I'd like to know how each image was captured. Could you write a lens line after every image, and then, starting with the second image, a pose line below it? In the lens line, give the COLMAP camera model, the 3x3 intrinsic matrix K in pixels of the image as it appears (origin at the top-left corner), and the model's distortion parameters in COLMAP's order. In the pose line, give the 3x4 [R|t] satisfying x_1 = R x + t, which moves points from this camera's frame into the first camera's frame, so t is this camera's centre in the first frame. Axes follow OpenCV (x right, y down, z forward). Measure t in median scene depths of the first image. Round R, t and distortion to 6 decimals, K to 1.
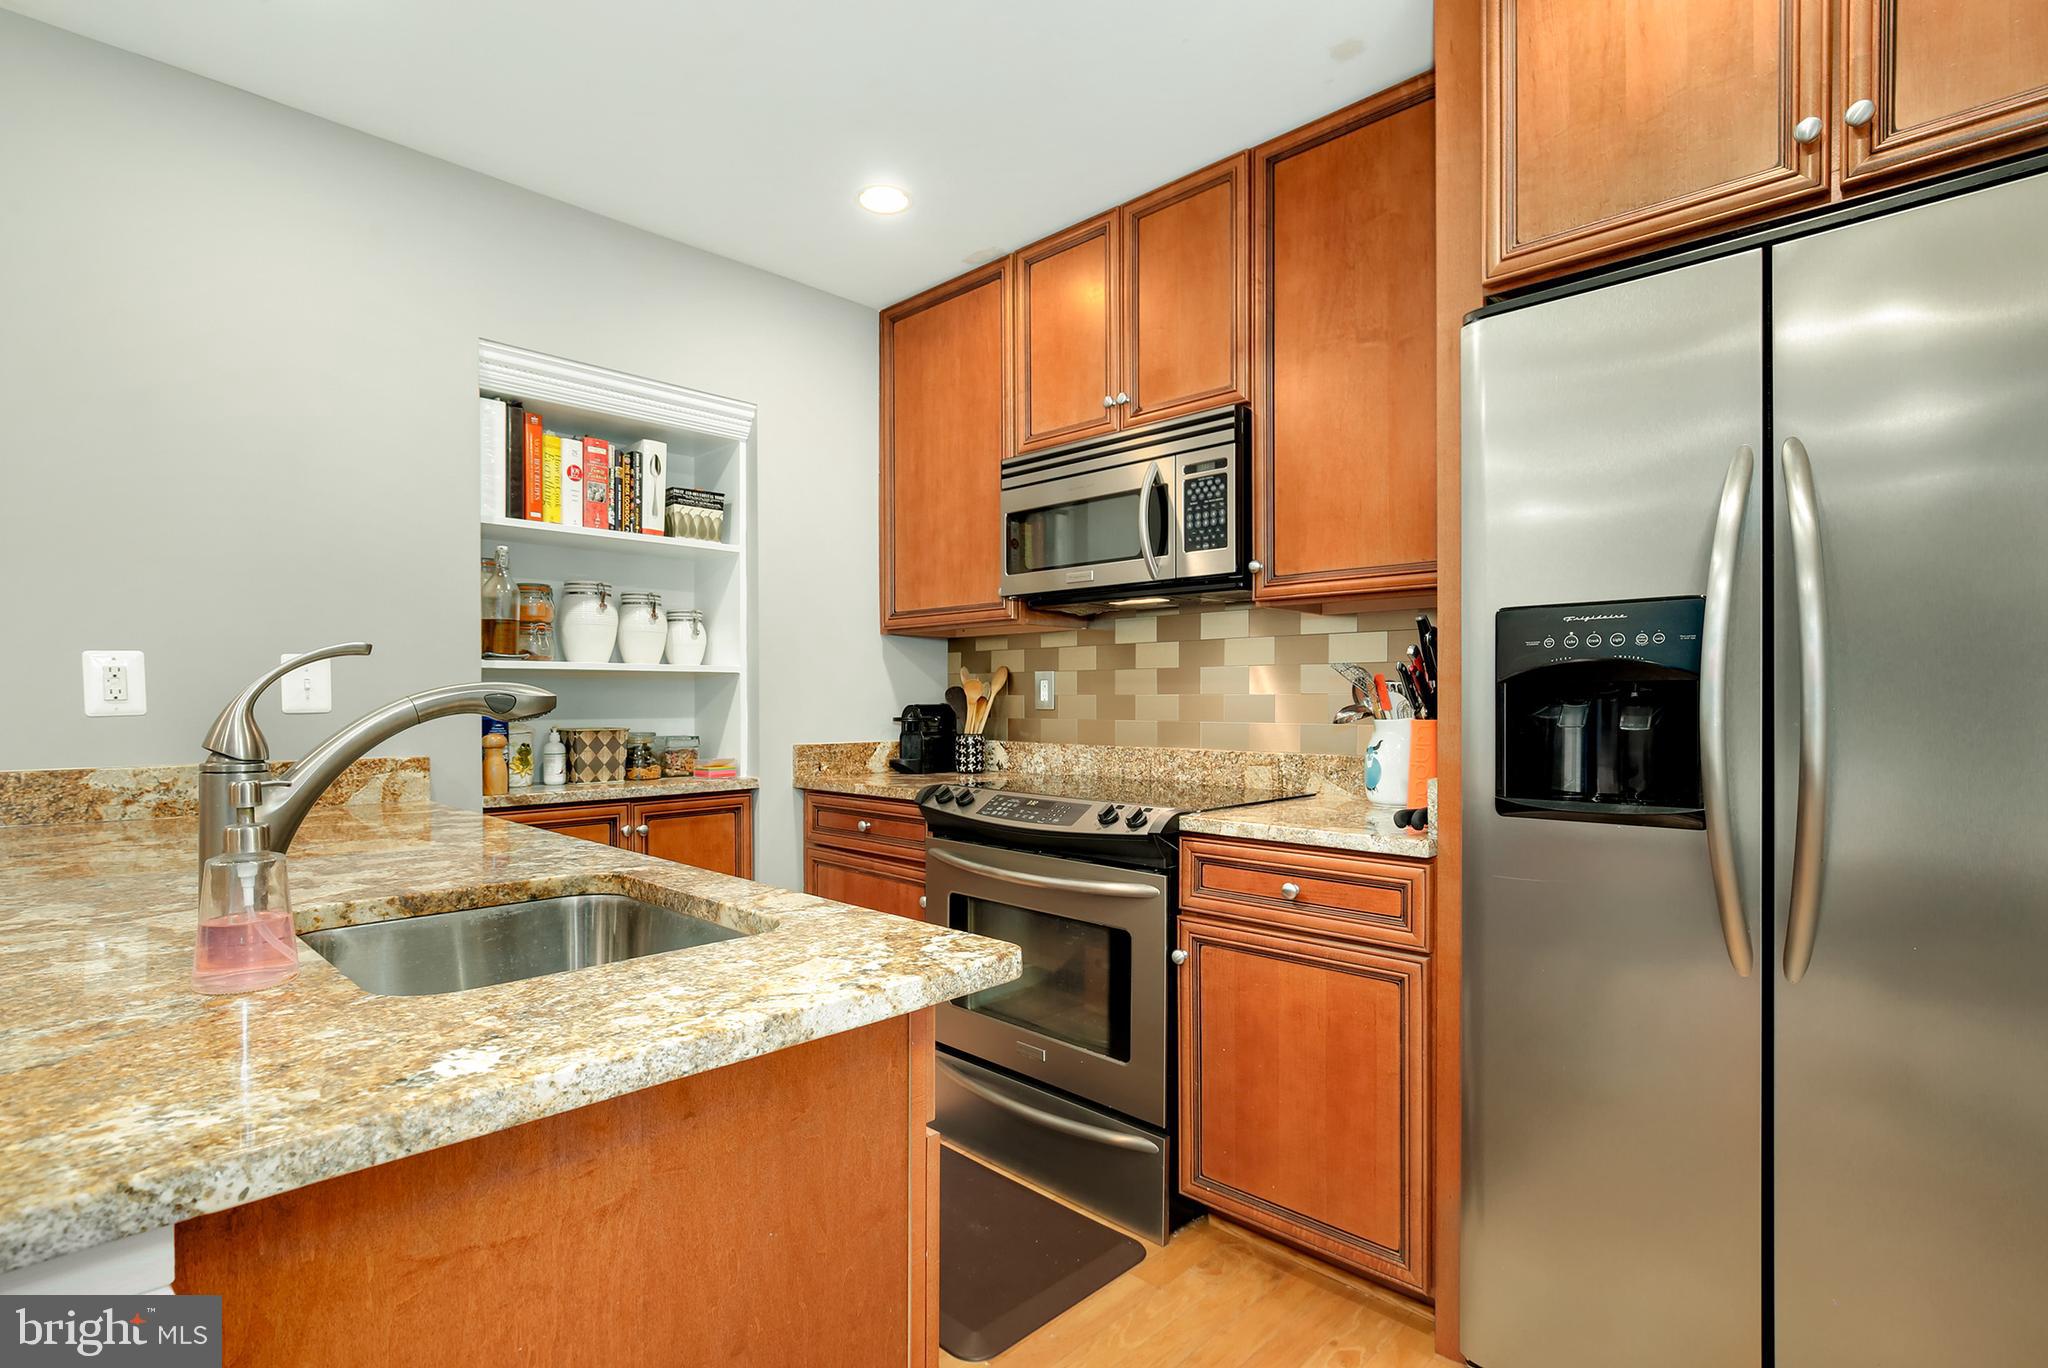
lens RADIAL K [[987.2, 0, 1010.8], [0, 987.2, 709.4], [0, 0, 1]] dist [-0.005994, 0.001769]
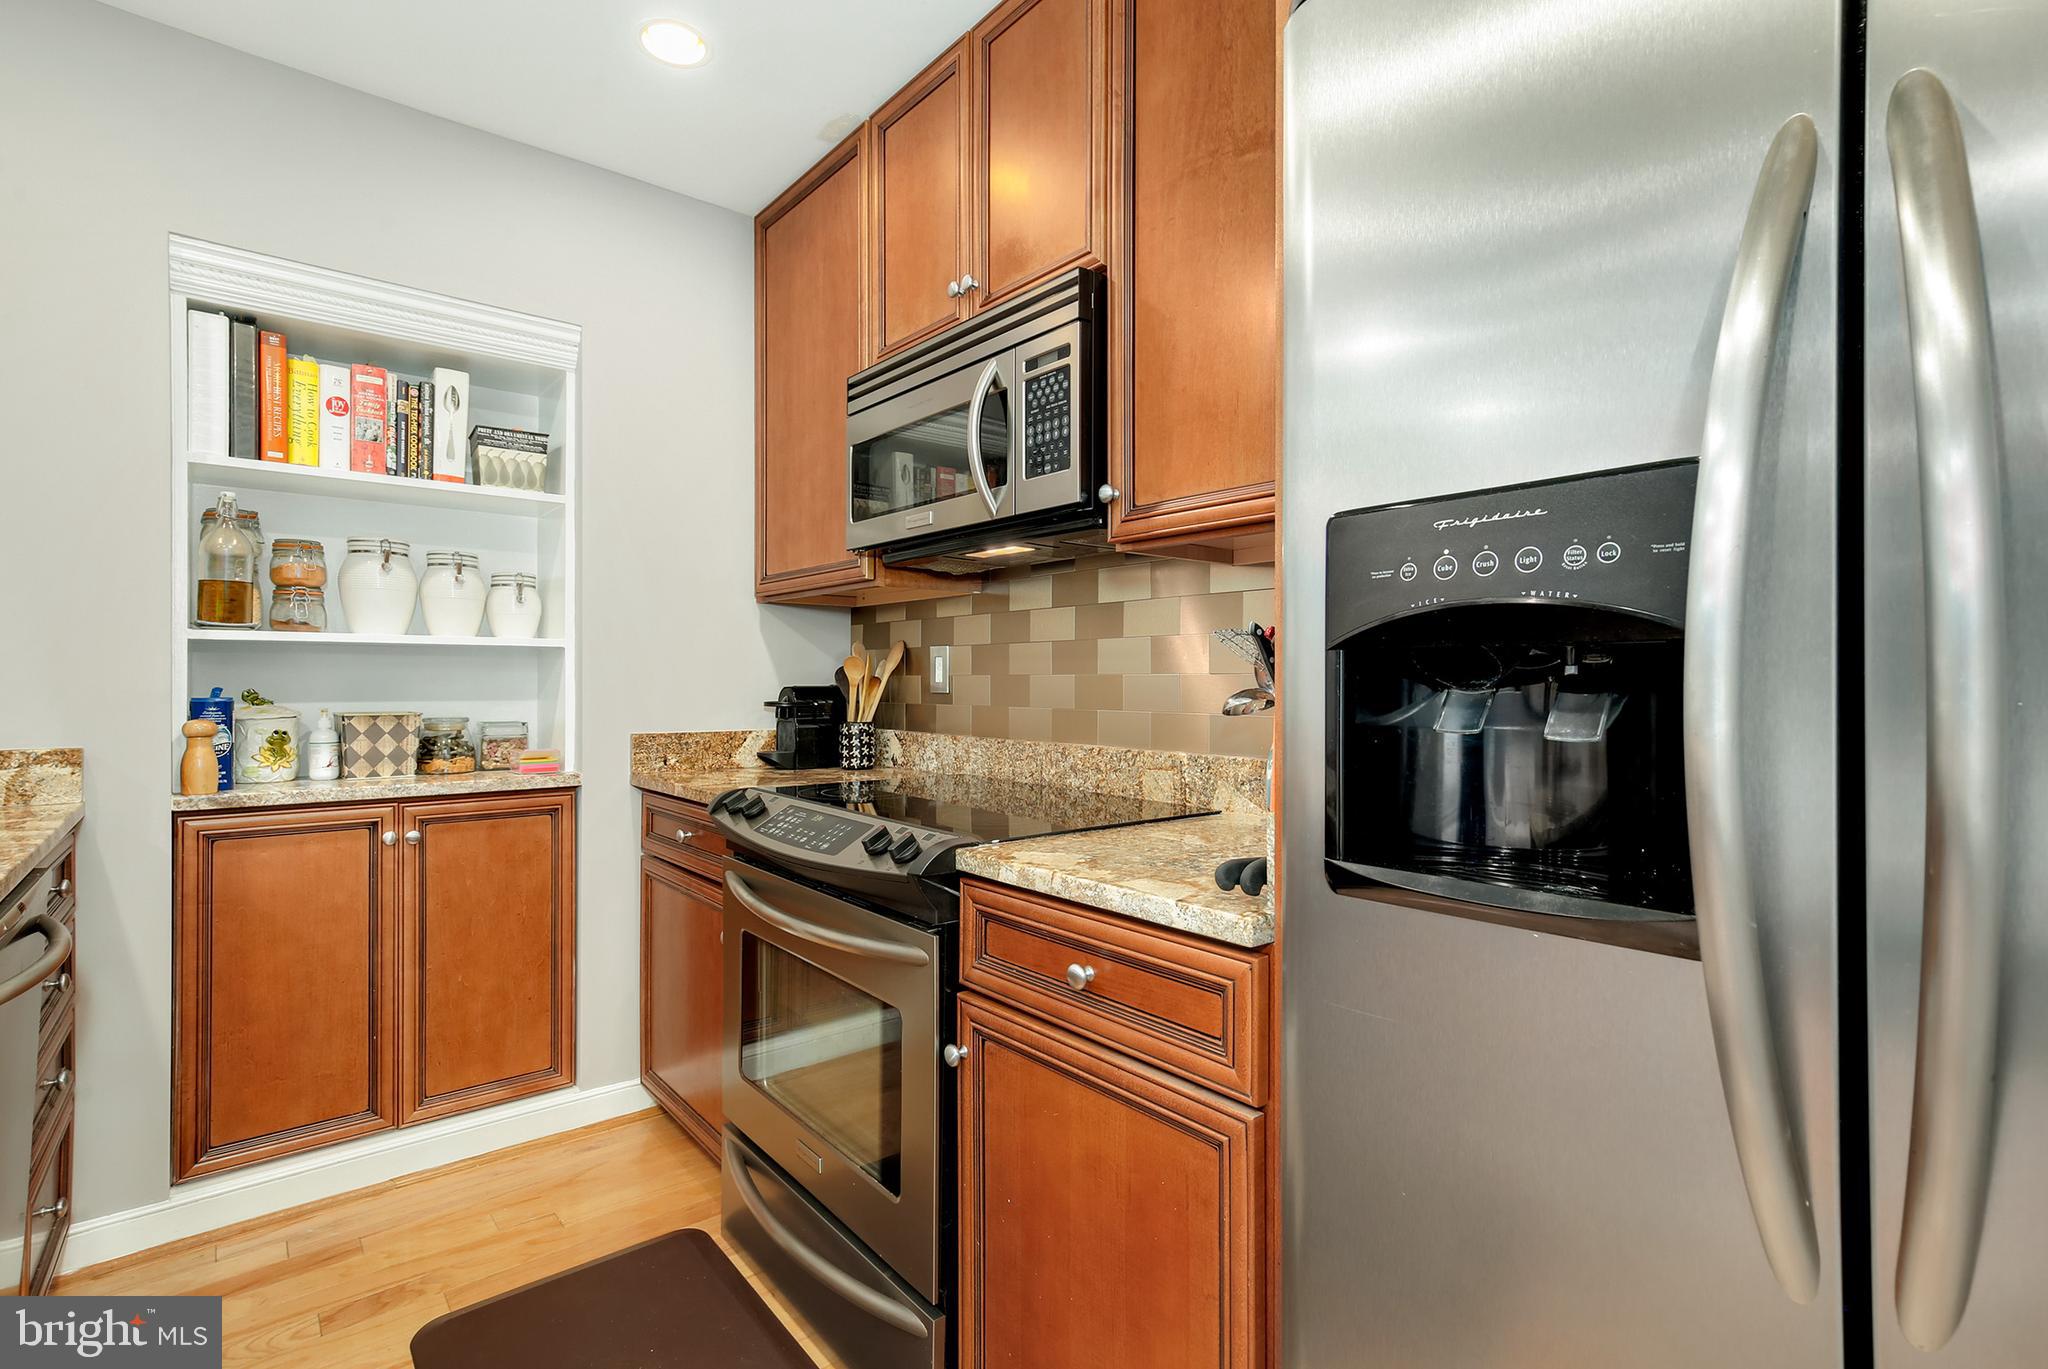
lens RADIAL K [[960.5, 0, 1014.6], [0, 960.5, 683.1], [0, 0, 1]] dist [-0.002108, 0.006343]
pose [[0.994236, 0.004045, -0.107141, 0.245380], [-0.004988, 0.999951, -0.008534, -0.001963], [0.107101, 0.009019, 0.994207, 0.294003]]
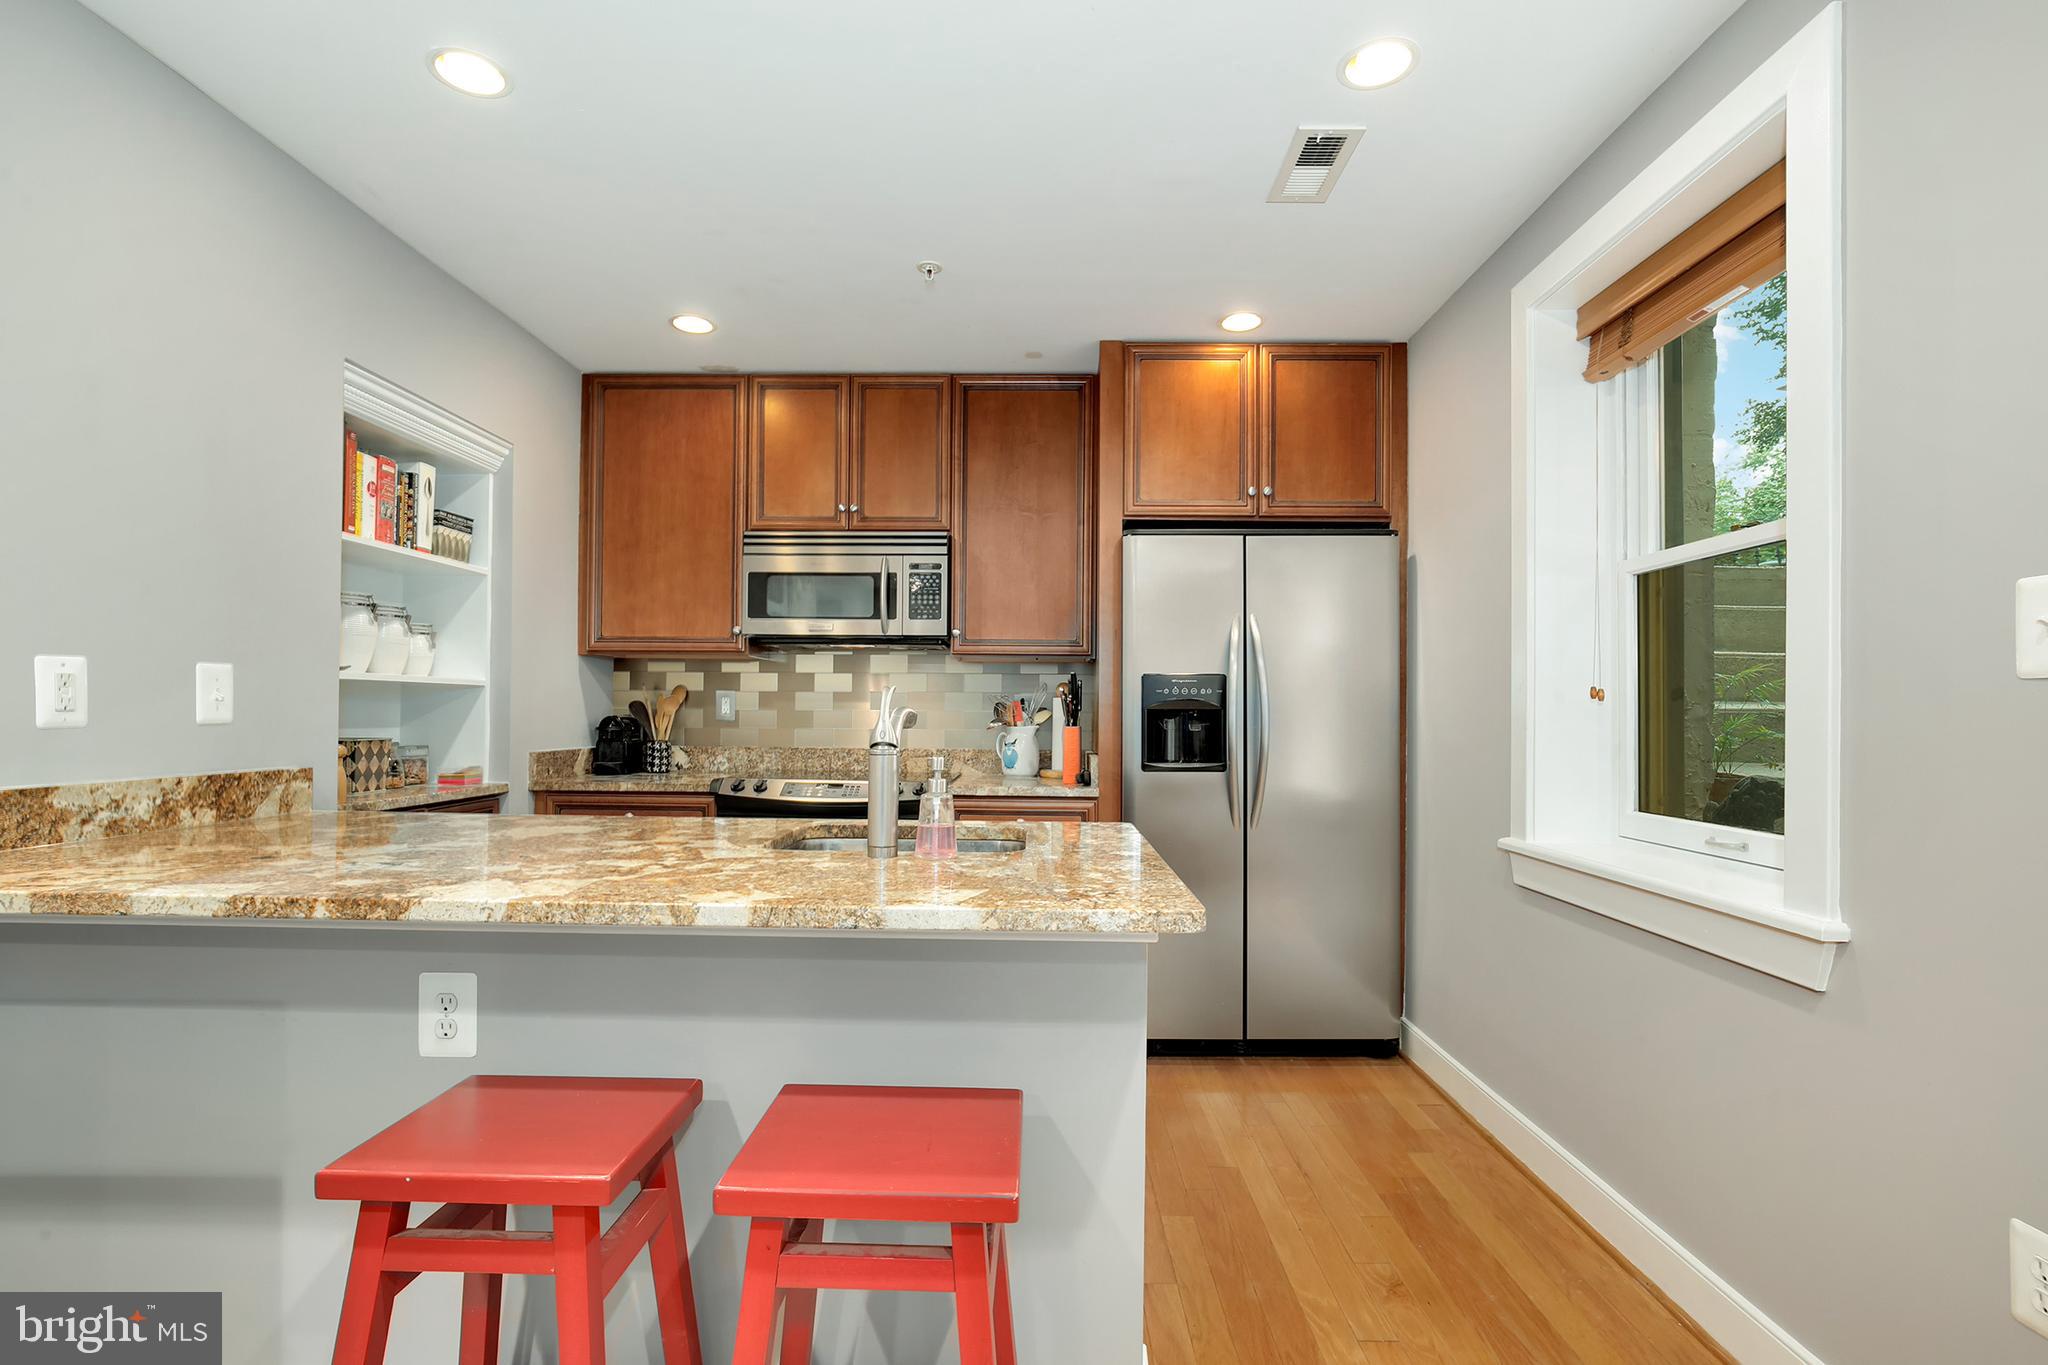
lens RADIAL K [[946.9, 0, 1020.7], [0, 946.9, 703.3], [0, 0, 1]] dist [-0.015274, 0.006955]
pose [[0.726968, 0.013797, 0.686533, -0.710930], [-0.002472, 0.999844, -0.017477, -0.002104], [-0.686667, 0.011008, 0.726888, -0.194268]]
